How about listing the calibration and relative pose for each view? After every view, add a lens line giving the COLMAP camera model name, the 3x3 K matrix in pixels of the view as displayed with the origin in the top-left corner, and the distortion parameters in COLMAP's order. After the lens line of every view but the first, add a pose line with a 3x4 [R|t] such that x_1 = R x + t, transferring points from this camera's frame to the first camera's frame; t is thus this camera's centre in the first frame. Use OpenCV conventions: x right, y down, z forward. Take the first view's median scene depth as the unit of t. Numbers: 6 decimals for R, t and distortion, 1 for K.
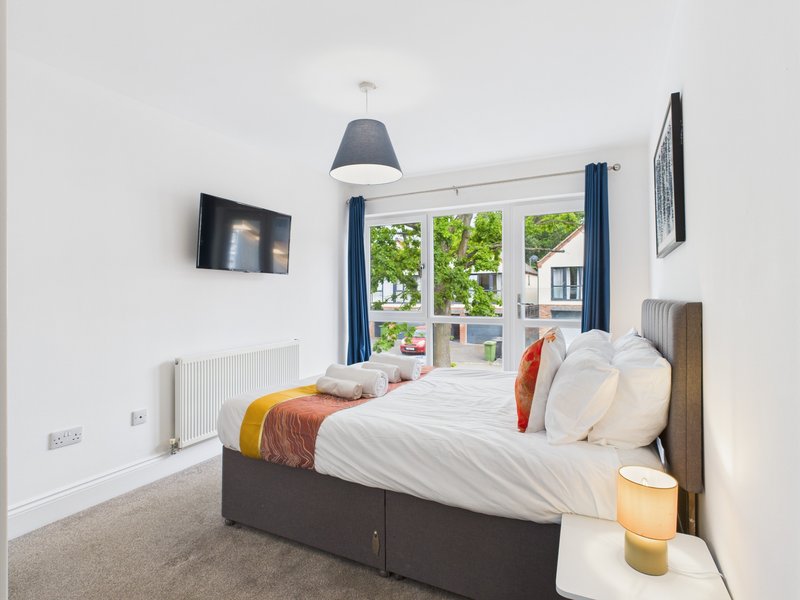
lens RADIAL K [[420.9, 0, 400.9], [0, 420.9, 295.3], [0, 0, 1]] dist [0.000190, -0.000029]
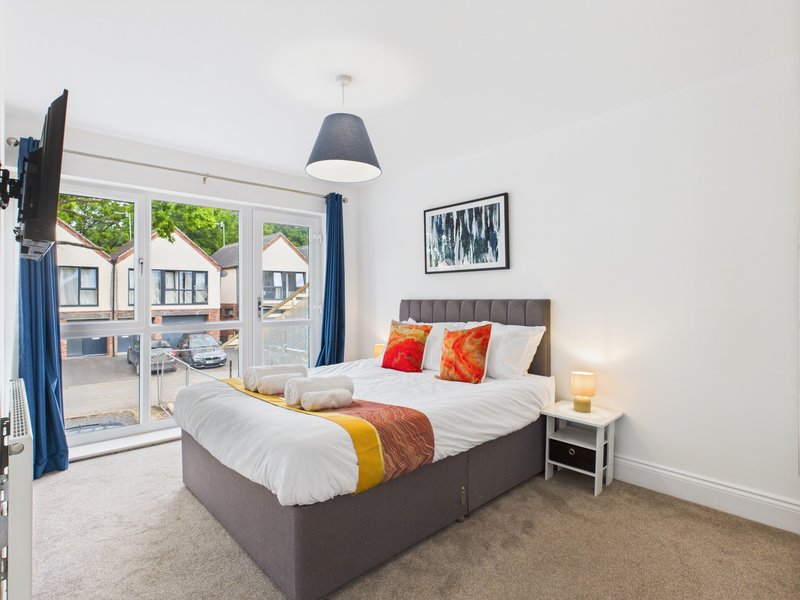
lens RADIAL K [[420.6, 0, 400.0], [0, 420.6, 300.0], [0, 0, 1]] dist [-0.001490, -0.000324]
pose [[0.348402, -0.004601, 0.937334, -0.947511], [0.005197, 0.999982, 0.002977, 0.005310], [-0.937331, 0.003834, 0.348420, 0.549554]]
